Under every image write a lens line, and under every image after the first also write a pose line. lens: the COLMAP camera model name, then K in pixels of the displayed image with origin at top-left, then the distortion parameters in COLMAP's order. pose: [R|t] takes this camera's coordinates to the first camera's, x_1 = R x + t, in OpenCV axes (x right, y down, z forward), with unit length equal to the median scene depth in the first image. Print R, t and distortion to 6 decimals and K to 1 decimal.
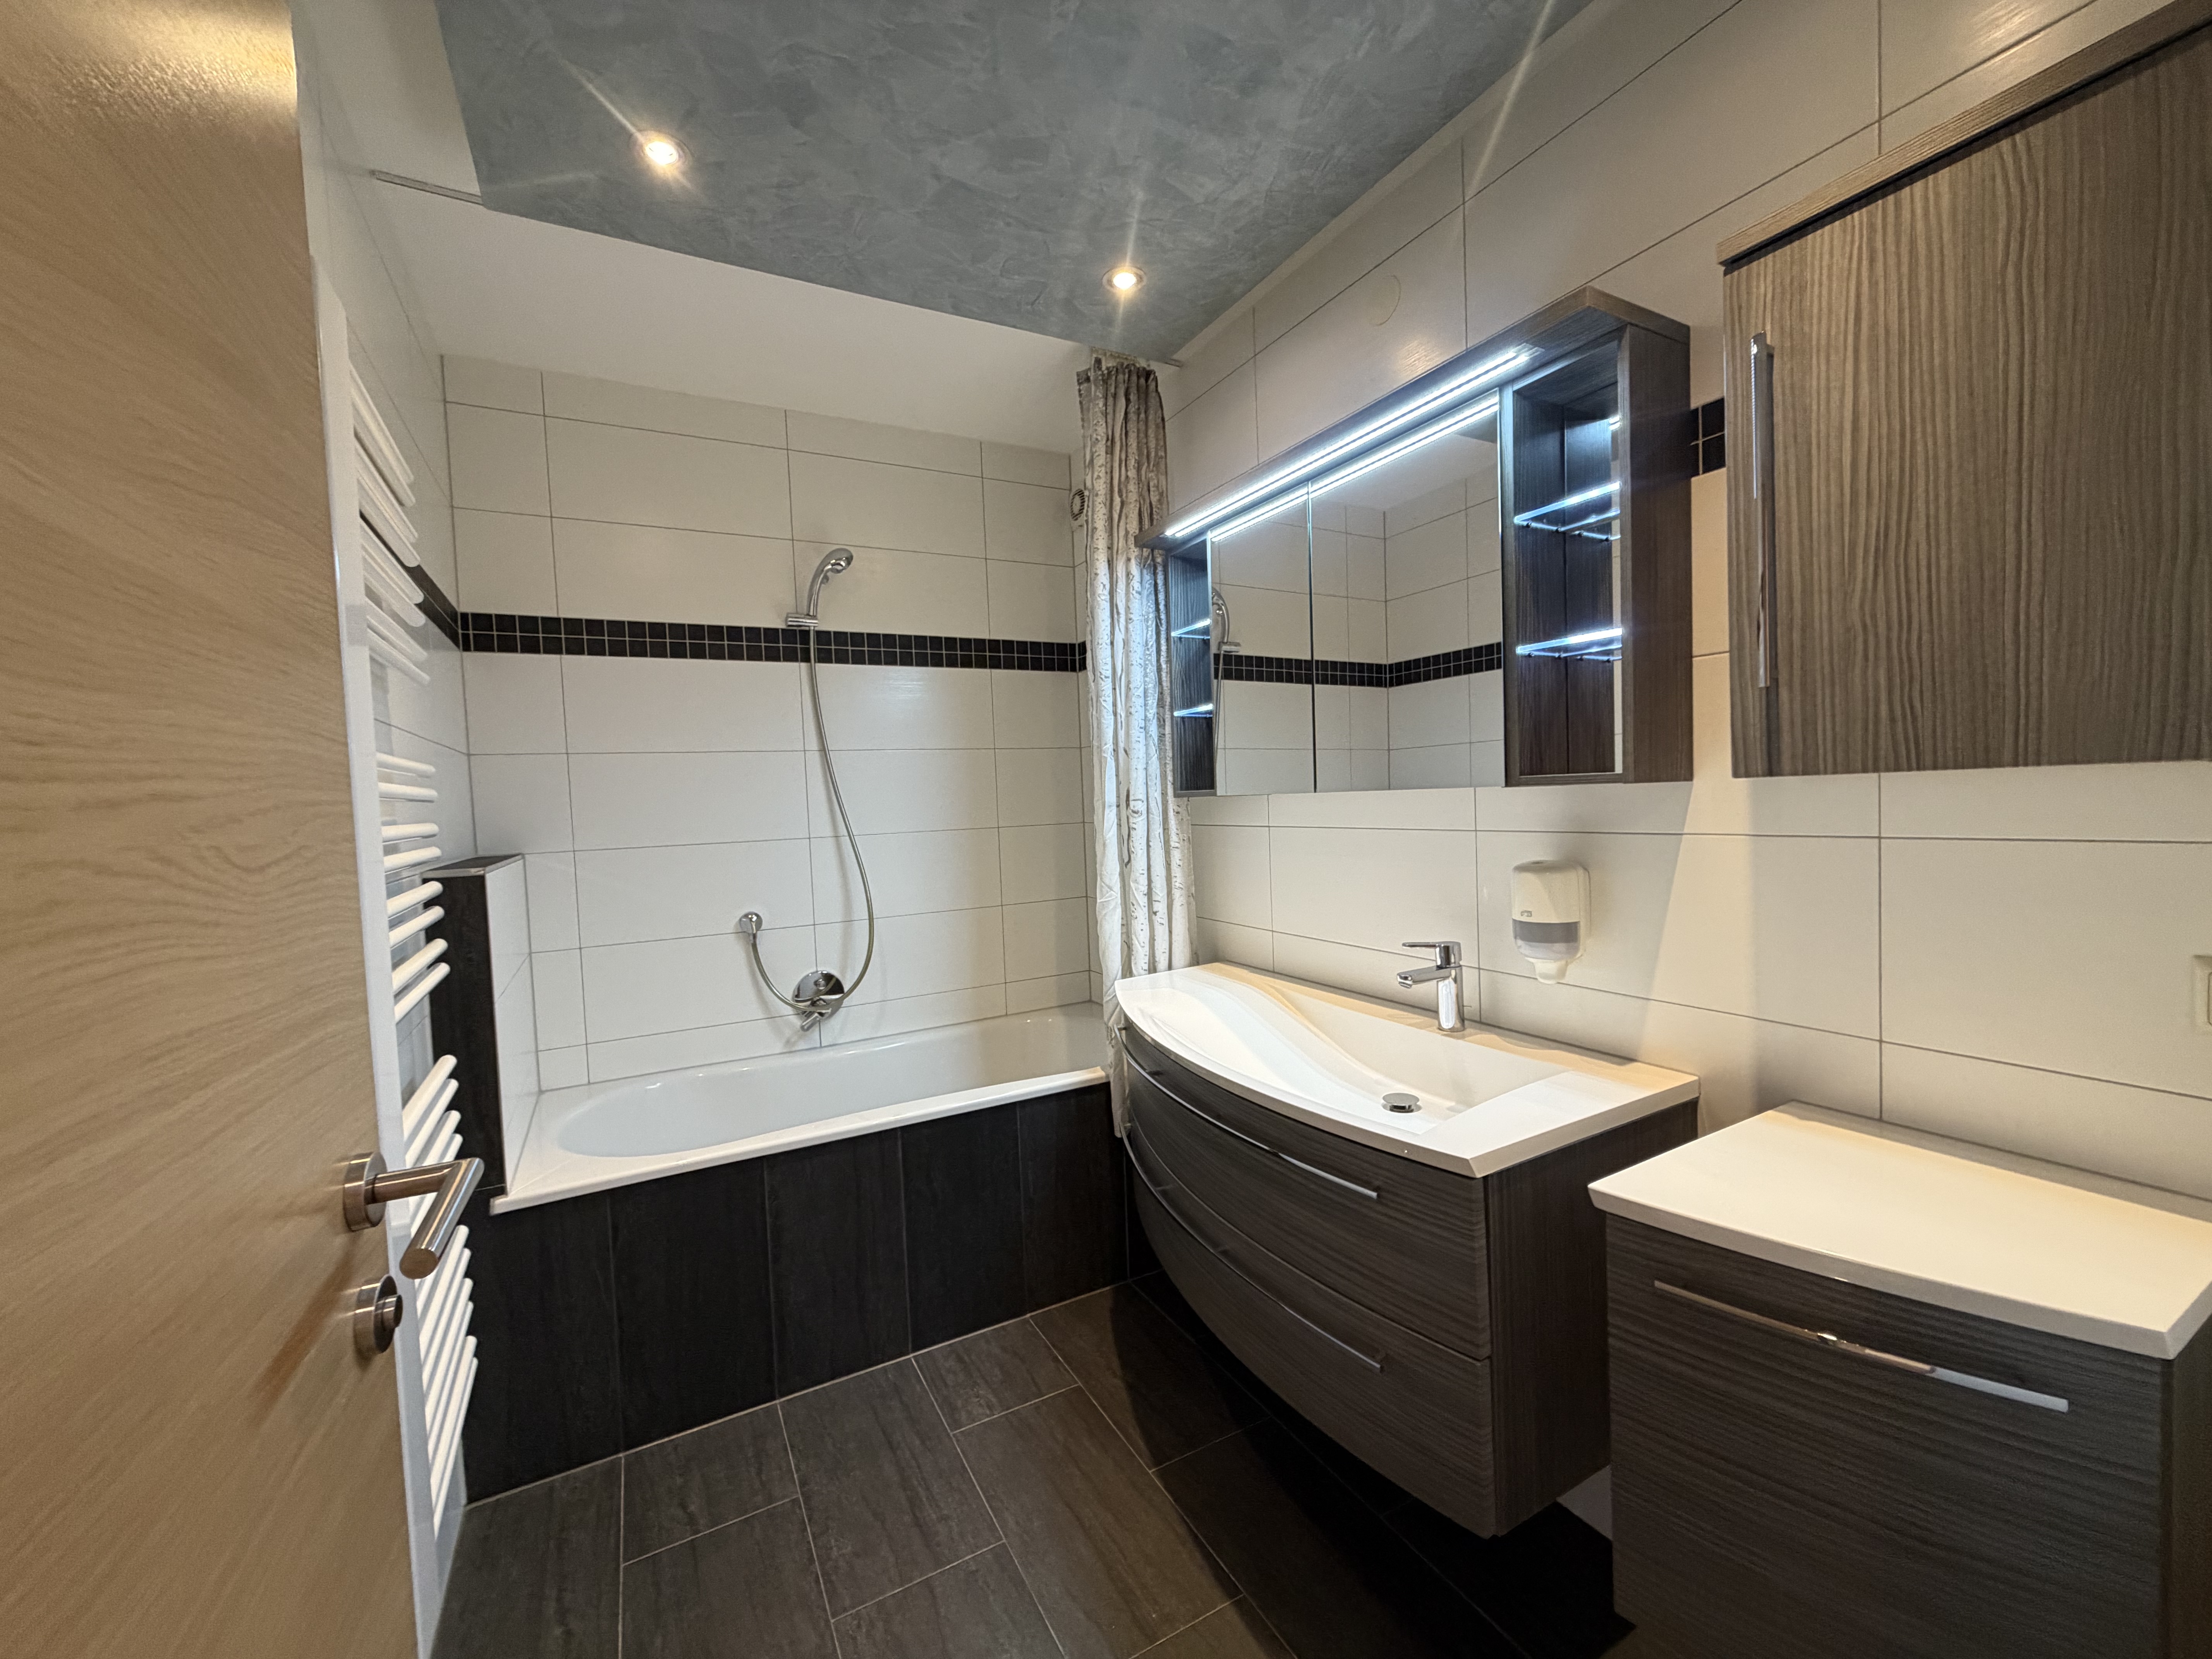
lens RADIAL K [[879.7, 0, 1104.0], [0, 879.7, 829.3], [0, 0, 1]] dist [0.001045, -0.000078]
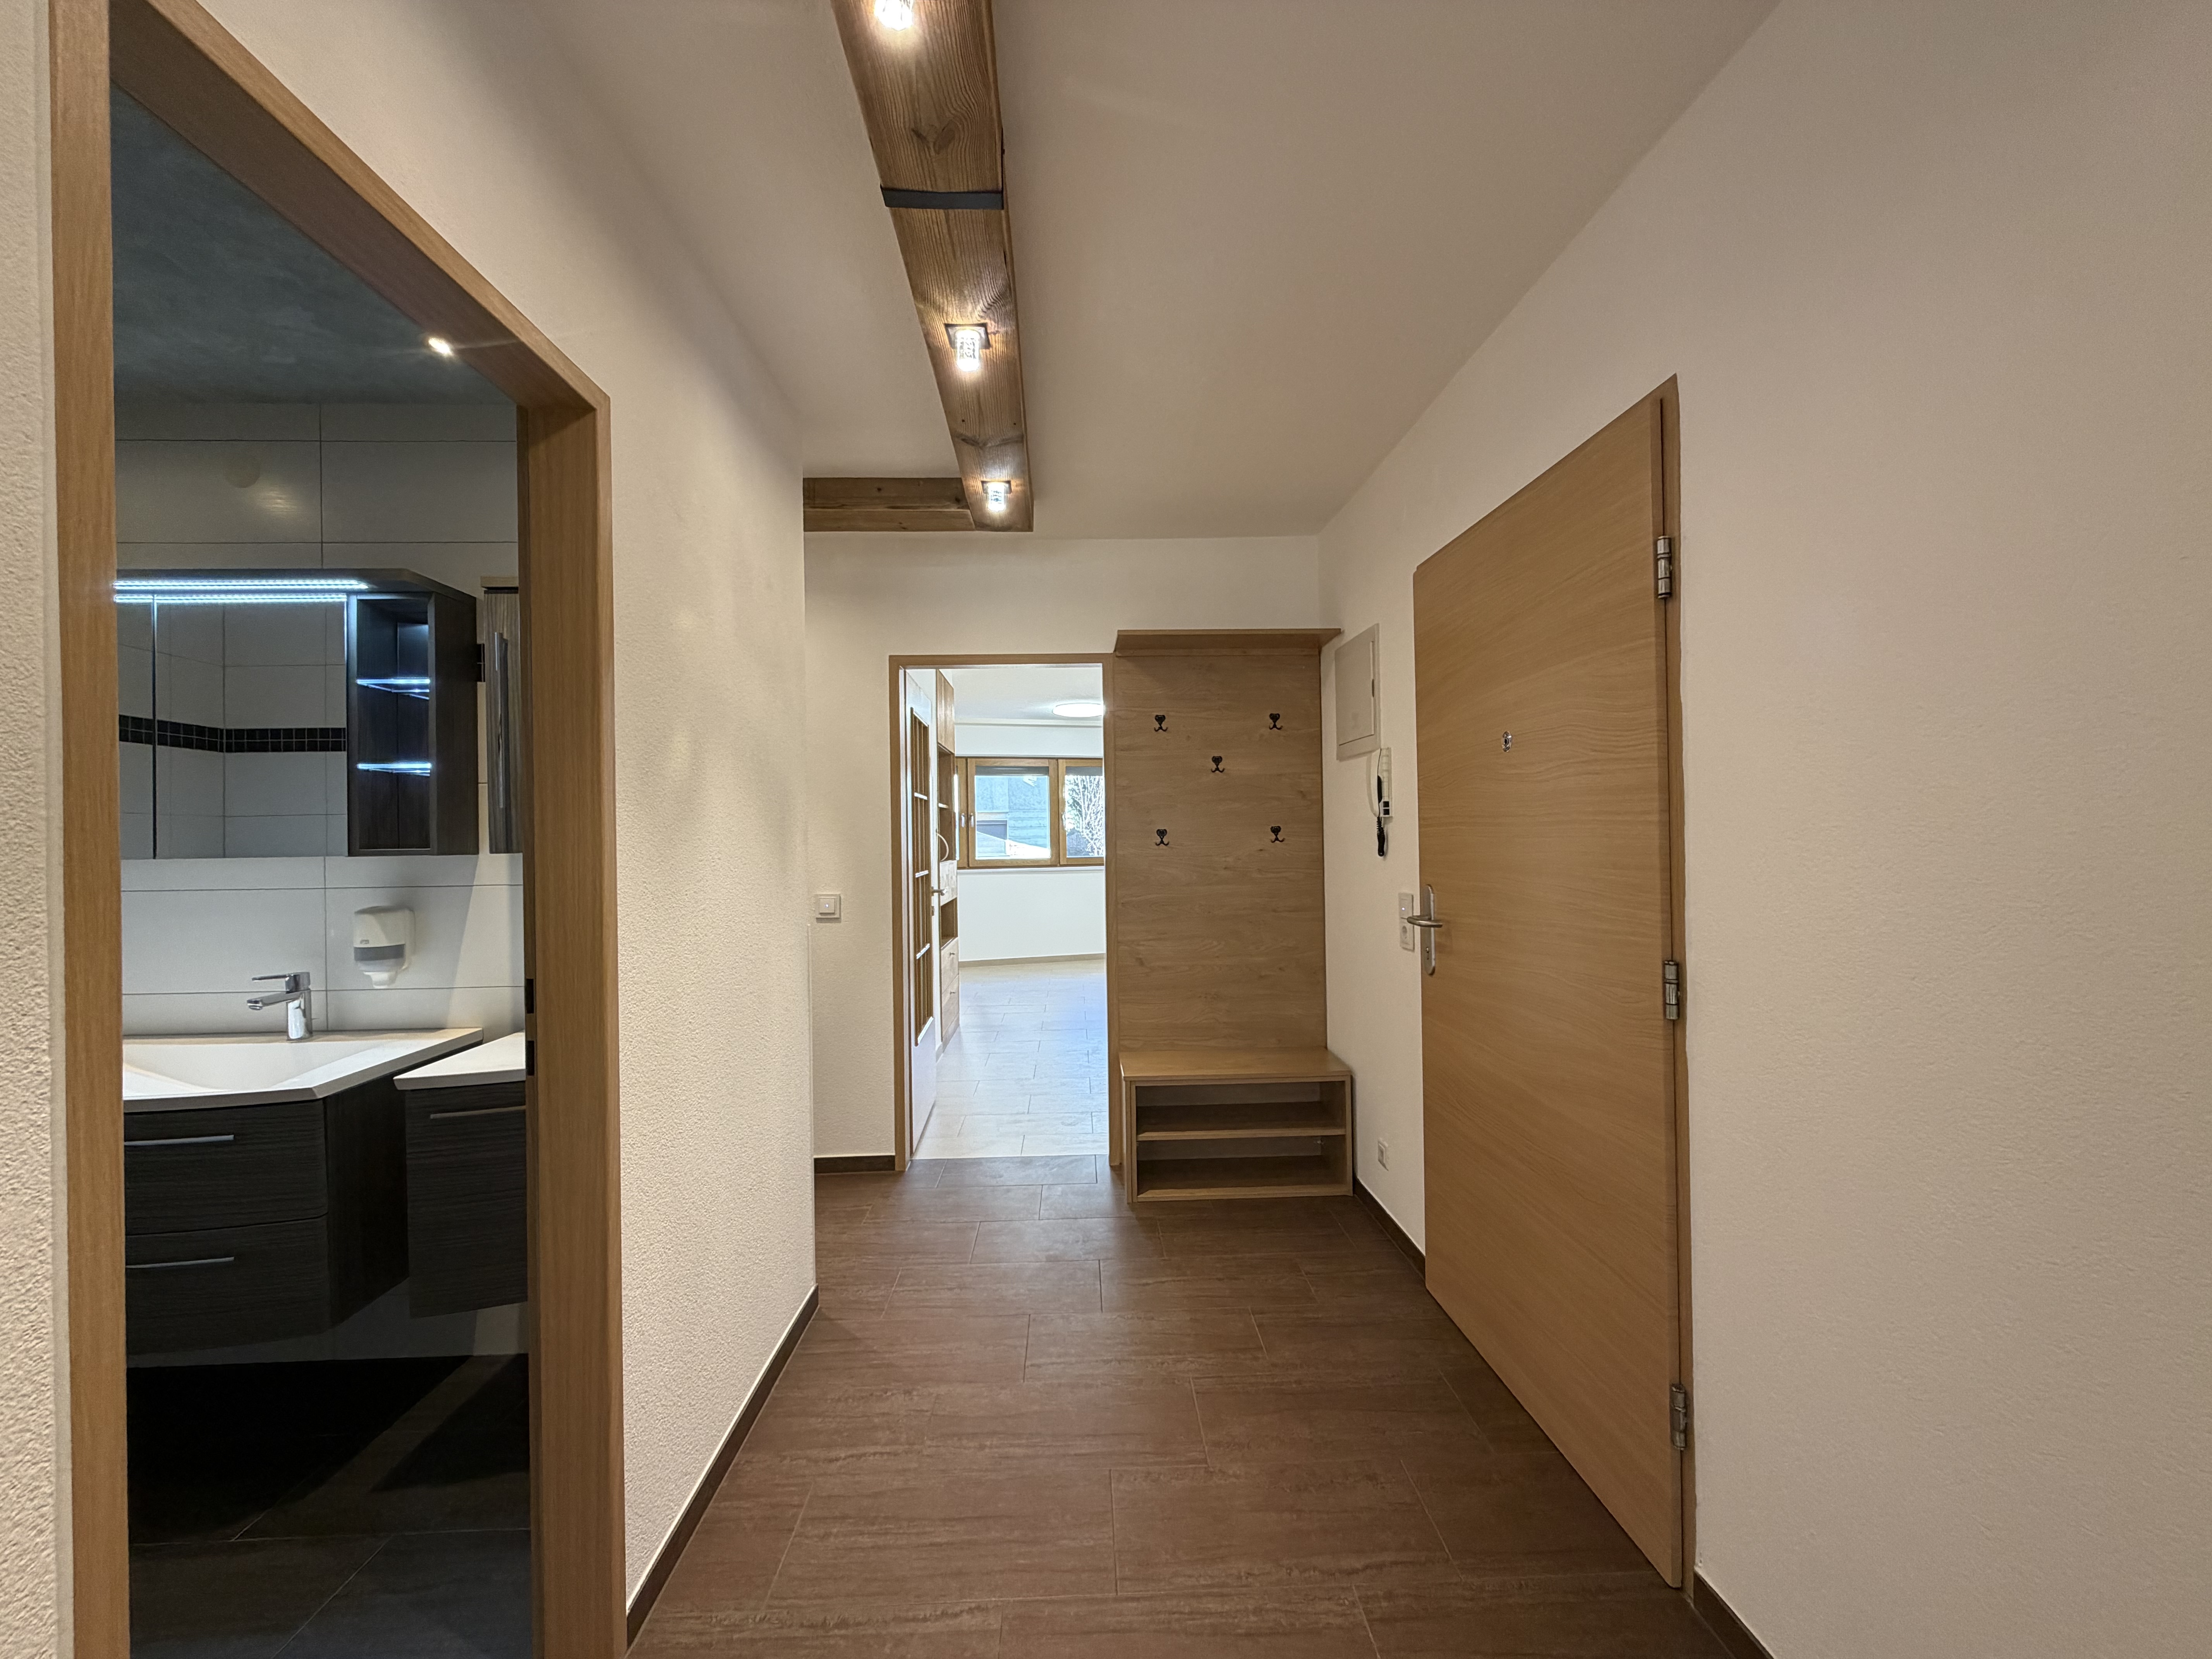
lens RADIAL K [[879.7, 0, 1104.0], [0, 879.7, 829.3], [0, 0, 1]] dist [0.001045, -0.000078]
pose [[0.442819, 0.032590, 0.896018, -0.309278], [0.033583, 0.998035, -0.052897, 0.026045], [-0.895982, 0.053515, 0.440855, -0.793965]]
